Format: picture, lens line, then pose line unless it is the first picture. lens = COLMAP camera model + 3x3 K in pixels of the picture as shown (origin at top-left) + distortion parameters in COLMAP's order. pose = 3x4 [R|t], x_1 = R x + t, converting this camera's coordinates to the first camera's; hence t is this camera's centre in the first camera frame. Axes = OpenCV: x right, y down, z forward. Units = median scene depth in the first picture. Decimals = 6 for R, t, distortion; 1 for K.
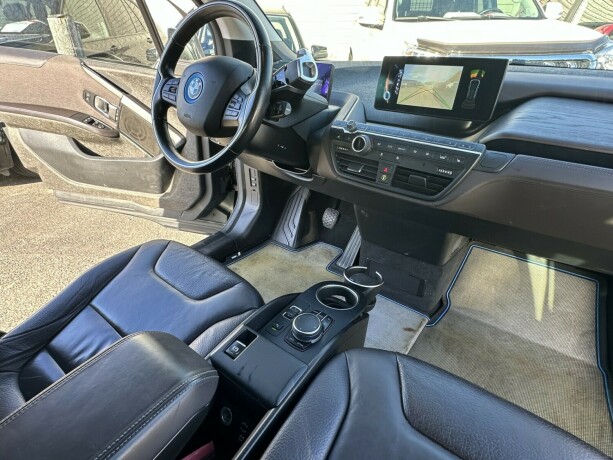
lens RADIAL K [[336.1, 0, 304.0], [0, 336.1, 231.9], [0, 0, 1]] dist [-0.002307, -0.000477]
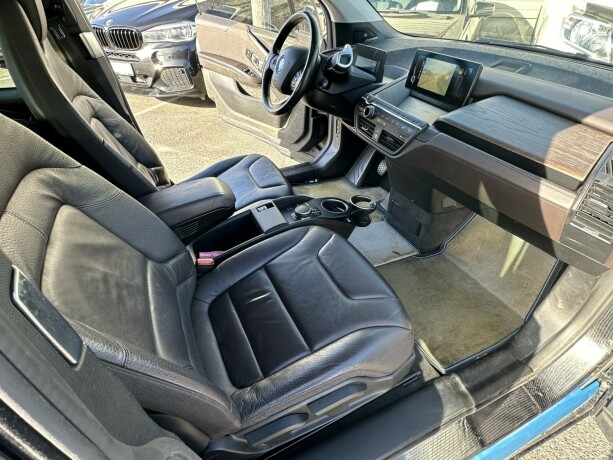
lens RADIAL K [[336.1, 0, 307.1], [0, 336.1, 228.6], [0, 0, 1]] dist [-0.002307, -0.000477]
pose [[0.889262, 0.271906, -0.367805, 0.338090], [-0.223923, 0.959968, 0.168284, 0.030699], [0.398839, -0.067289, 0.914549, -0.299247]]
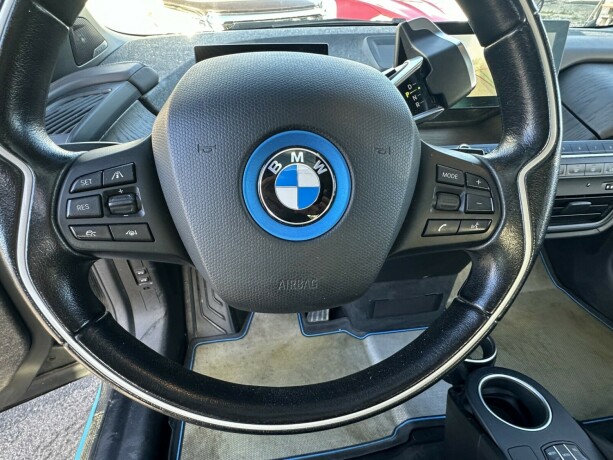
lens RADIAL K [[319.7, 0, 307.6], [0, 319.7, 229.7], [0, 0, 1]] dist [-0.000563, -0.000054]
pose [[0.718595, -0.389198, 0.576322, -0.230727], [0.364884, 0.916502, 0.163964, -0.208159], [-0.592014, 0.092467, 0.800605, 0.378744]]
